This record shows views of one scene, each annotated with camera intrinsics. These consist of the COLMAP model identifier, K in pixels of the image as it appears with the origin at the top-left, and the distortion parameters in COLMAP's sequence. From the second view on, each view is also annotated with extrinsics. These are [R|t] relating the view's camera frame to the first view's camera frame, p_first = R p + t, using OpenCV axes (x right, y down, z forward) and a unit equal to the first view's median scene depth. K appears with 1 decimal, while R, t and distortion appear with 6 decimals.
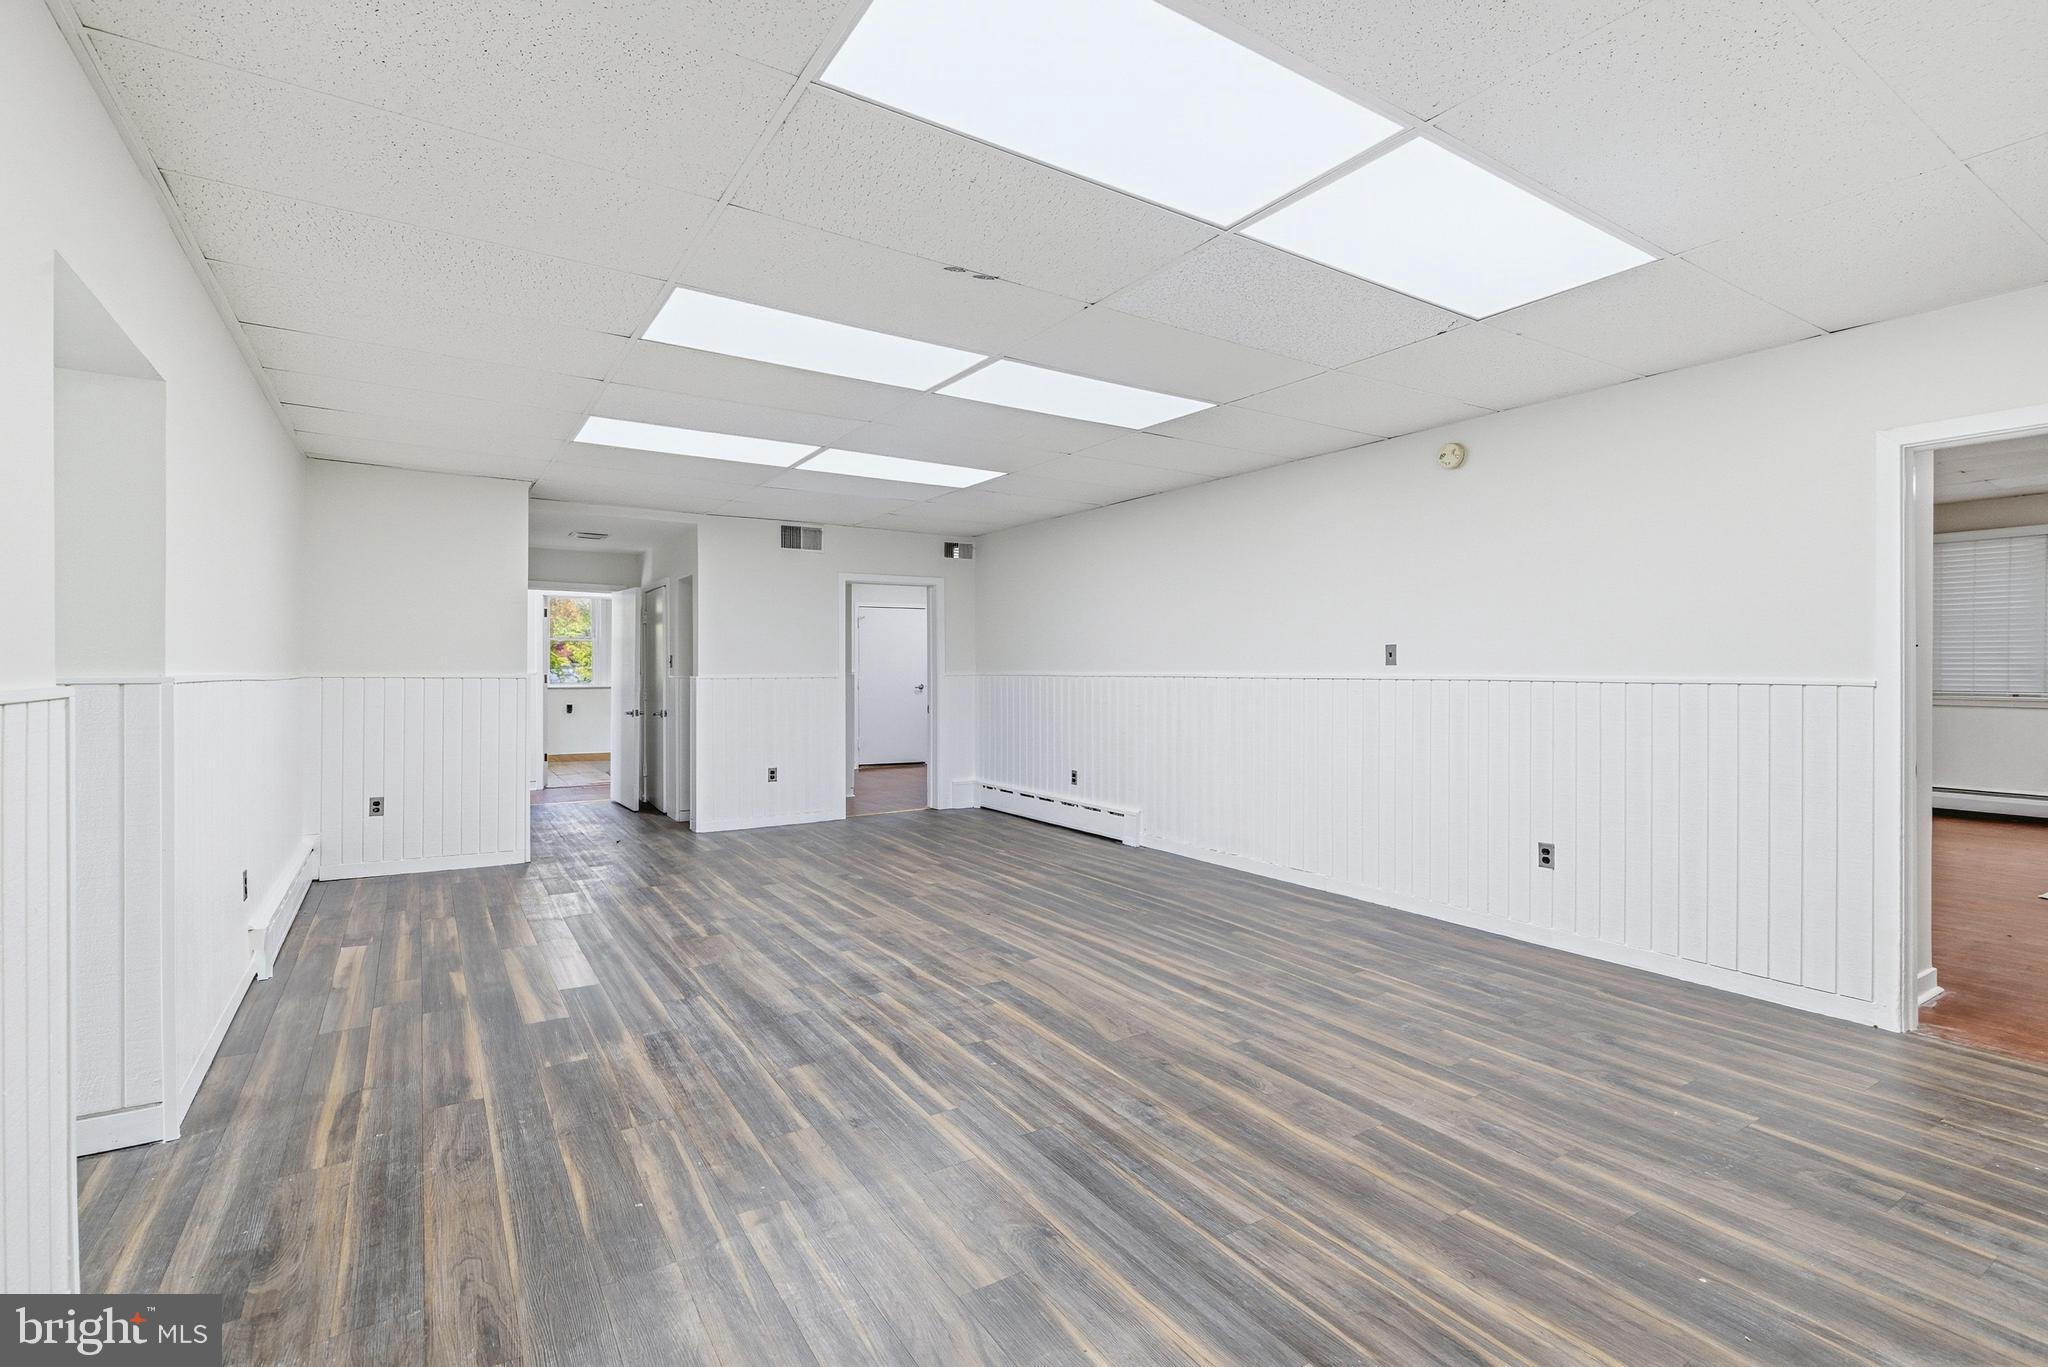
lens RADIAL K [[966.4, 0, 1039.4], [0, 966.4, 673.2], [0, 0, 1]] dist [-0.003519, 0.000907]
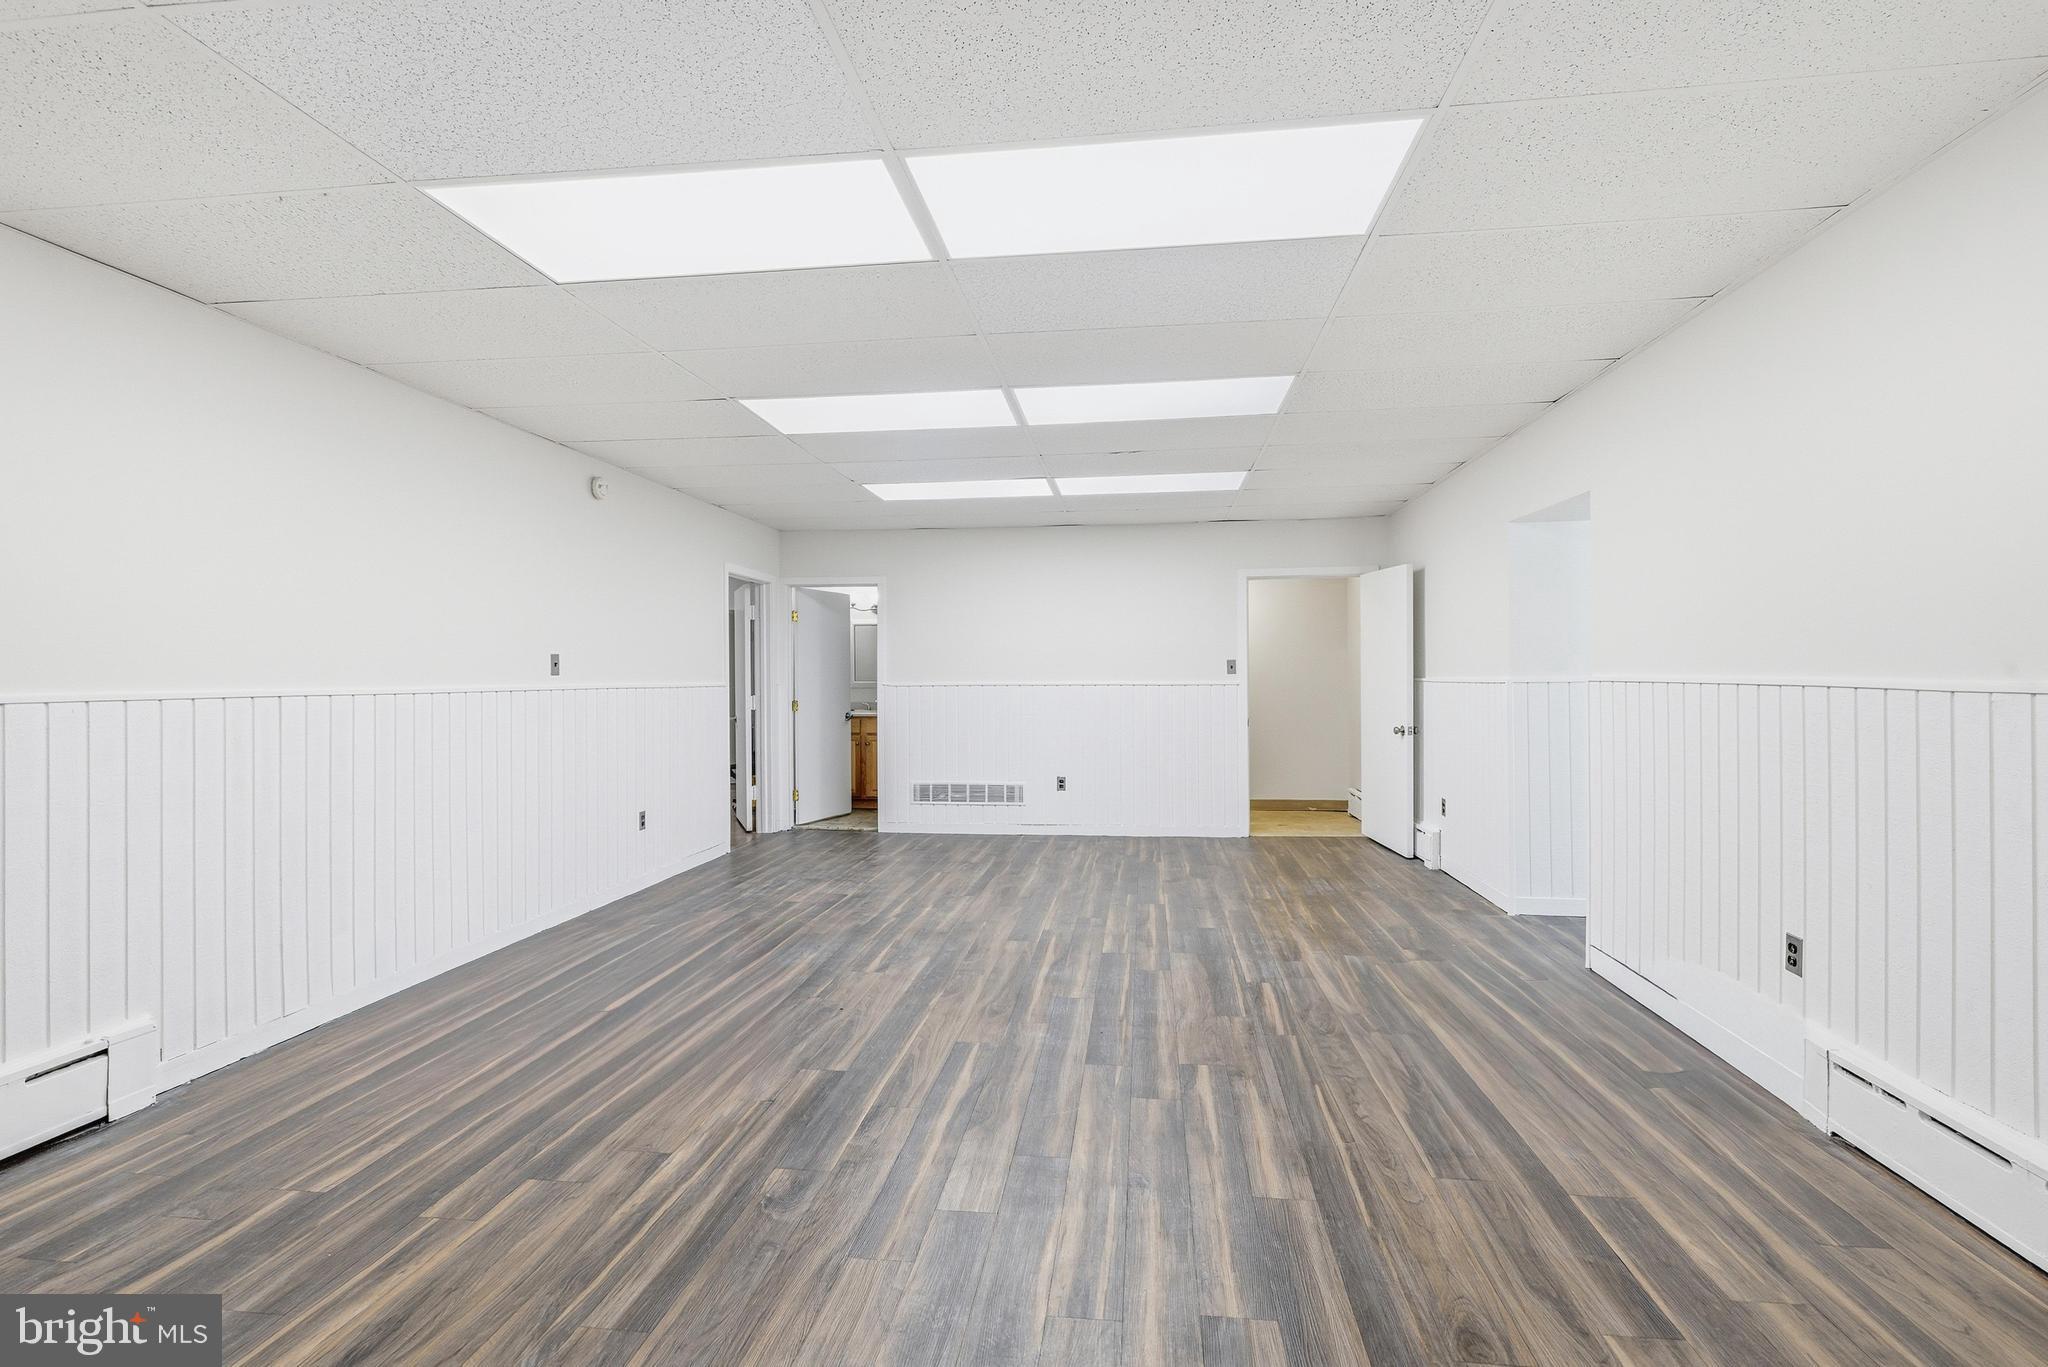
lens RADIAL K [[966.4, 0, 1033.1], [0, 966.4, 681.6], [0, 0, 1]] dist [-0.003519, 0.000907]
pose [[-0.771816, 0.005511, 0.635822, -0.709419], [0.013445, 0.999880, 0.007653, -0.003822], [-0.635703, 0.014455, -0.771798, 1.648831]]
